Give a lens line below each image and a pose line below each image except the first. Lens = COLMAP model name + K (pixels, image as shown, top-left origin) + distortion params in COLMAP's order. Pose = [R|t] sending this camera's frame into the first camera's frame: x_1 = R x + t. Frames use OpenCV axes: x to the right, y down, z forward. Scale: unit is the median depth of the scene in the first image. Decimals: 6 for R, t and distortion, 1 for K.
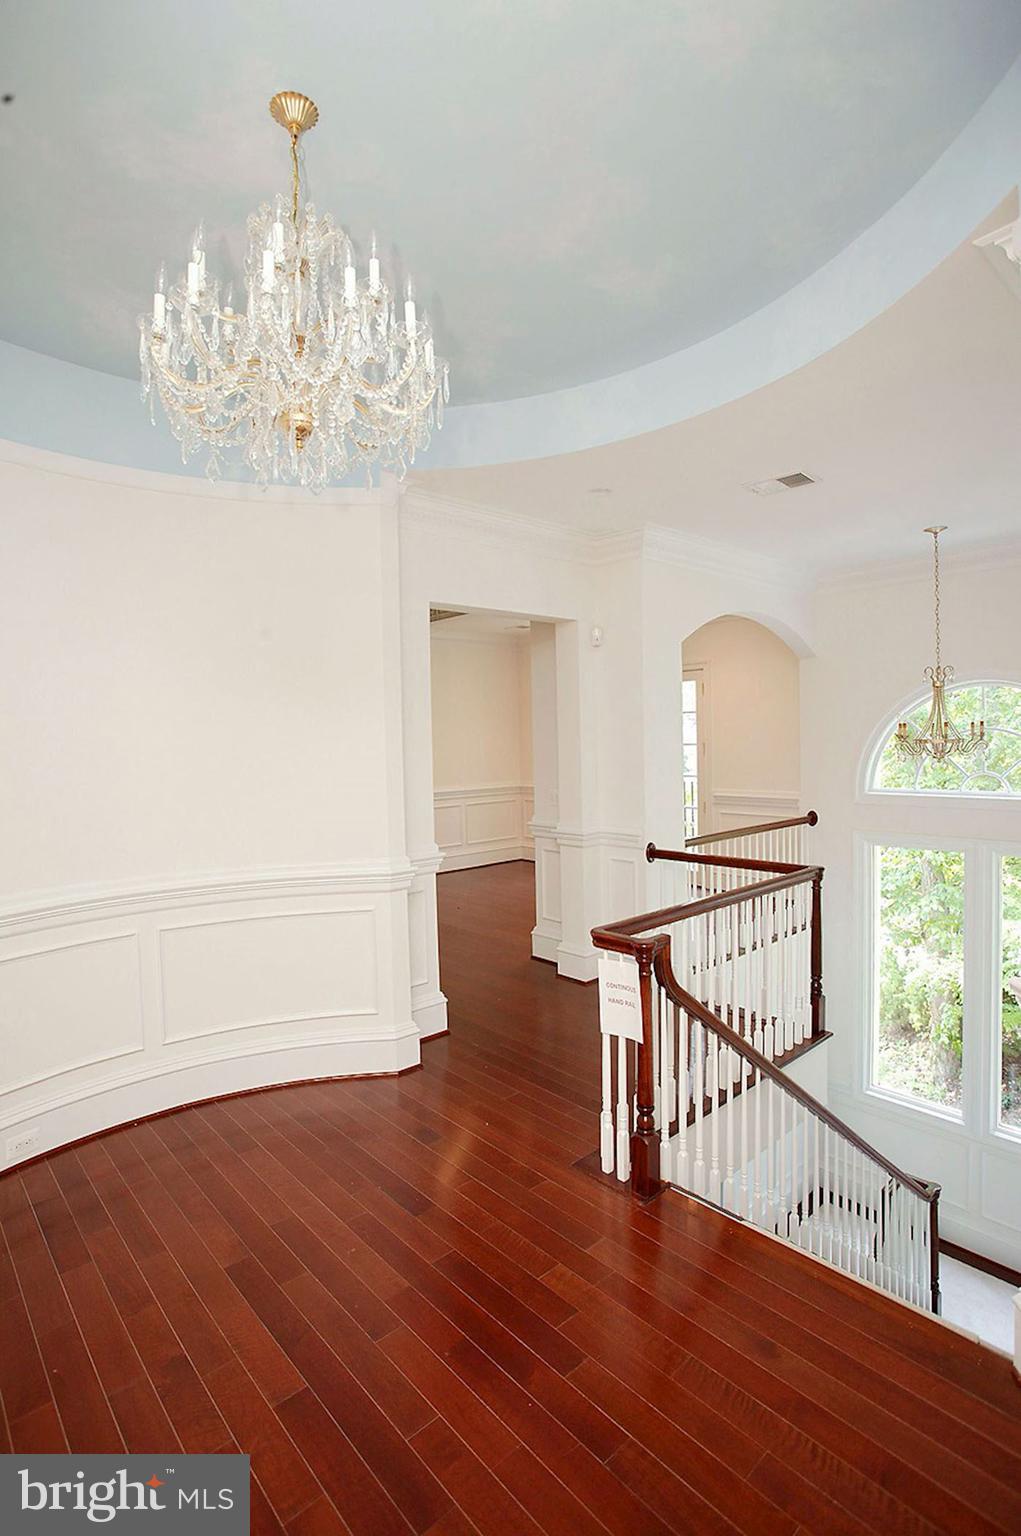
lens RADIAL K [[748.5, 0, 505.3], [0, 748.5, 766.5], [0, 0, 1]] dist [-0.013857, 0.001130]
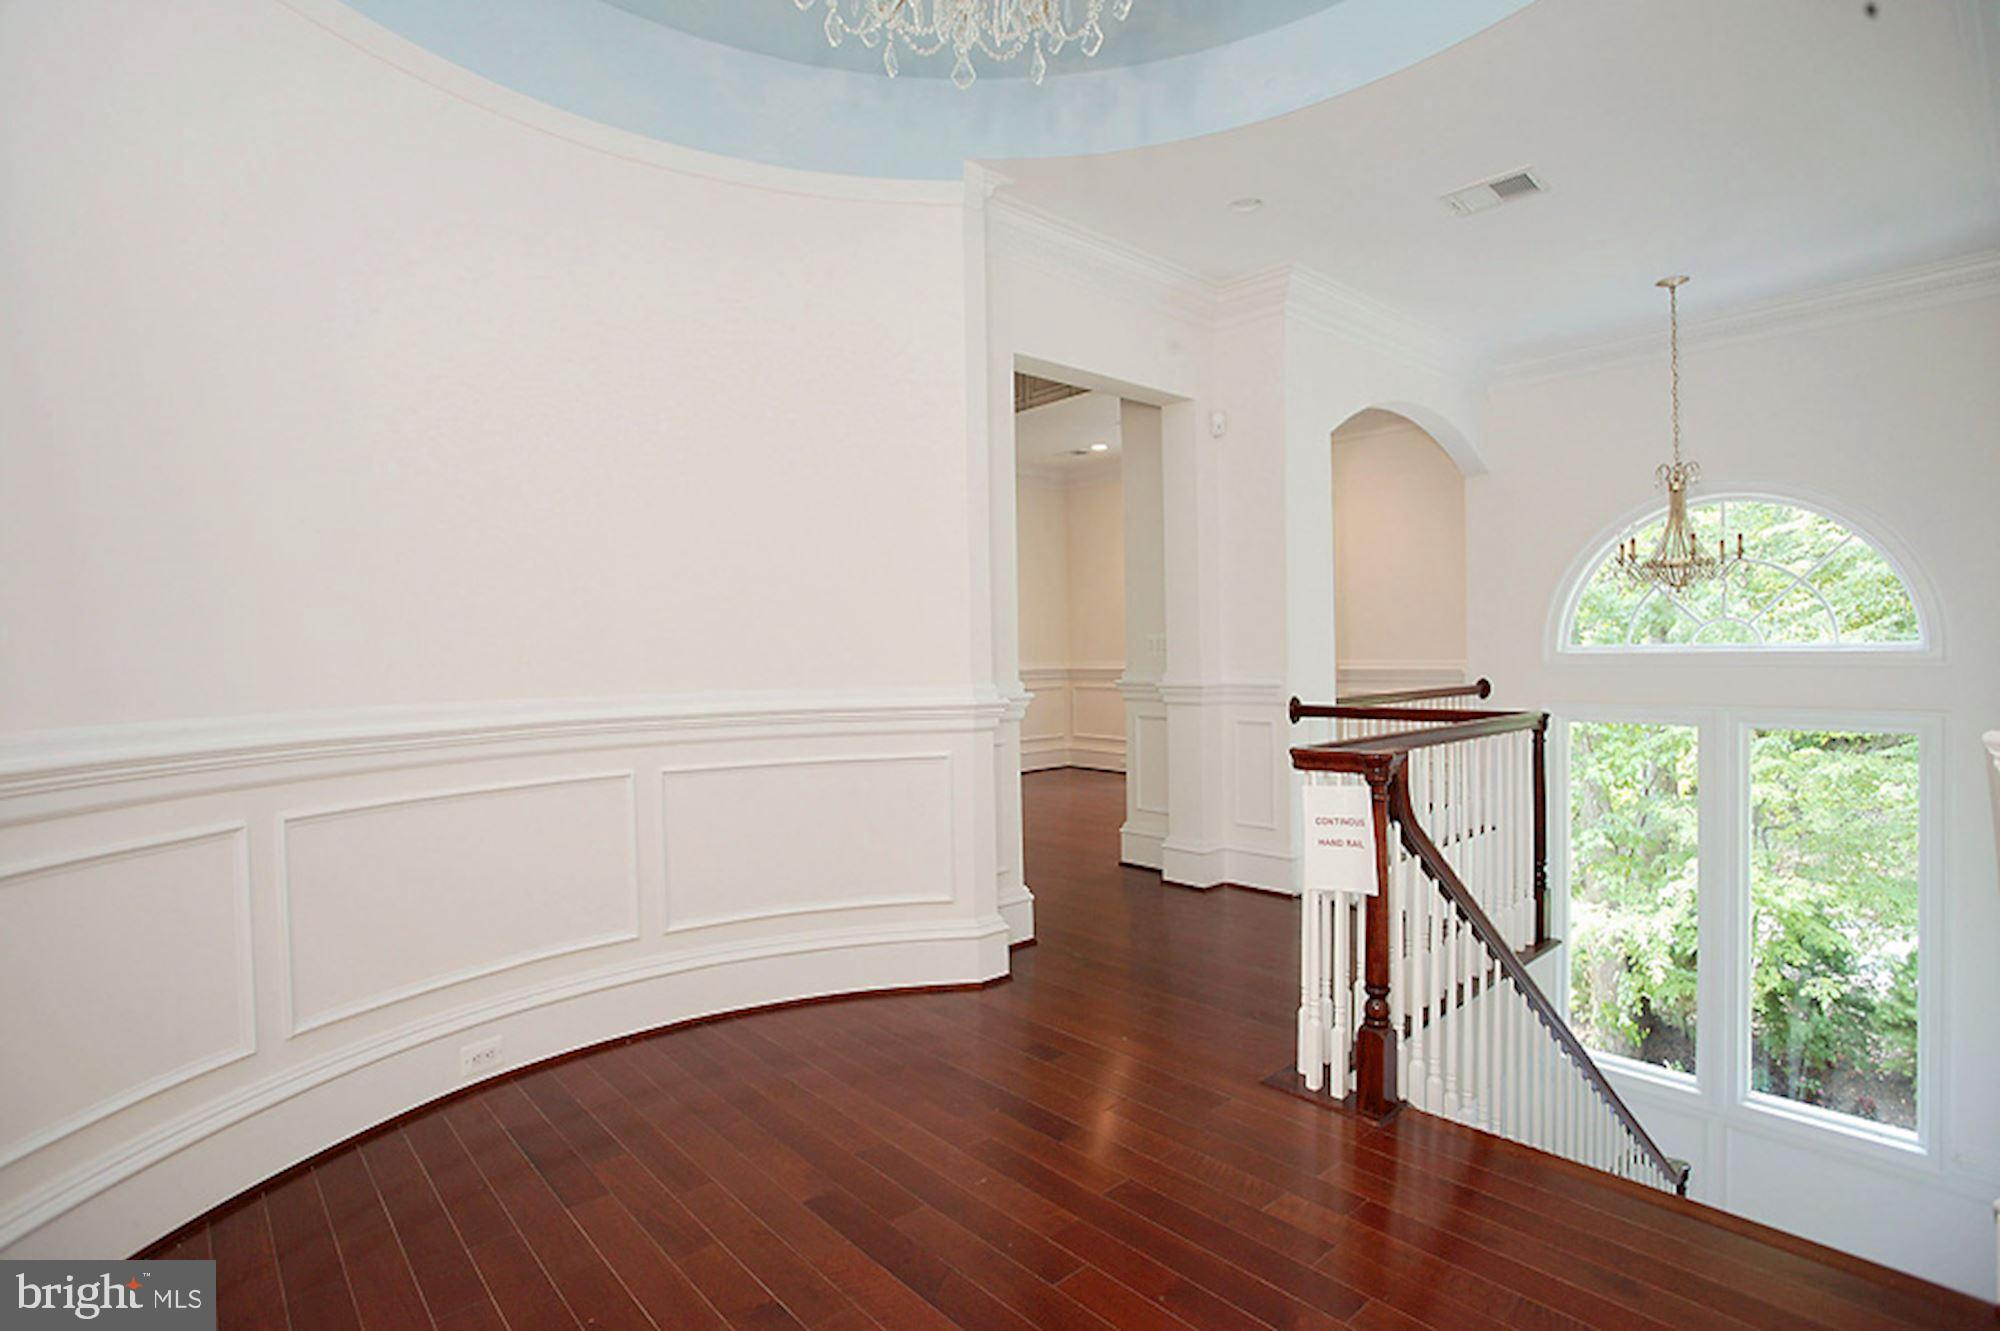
lens RADIAL K [[974.6, 0, 1006.3], [0, 974.6, 672.4], [0, 0, 1]] dist [-0.013857, 0.001130]
pose [[0.999925, 0.004913, 0.011230, -0.120074], [-0.004651, 0.999717, -0.023315, 0.119775], [-0.011341, 0.023262, 0.999665, 0.046687]]
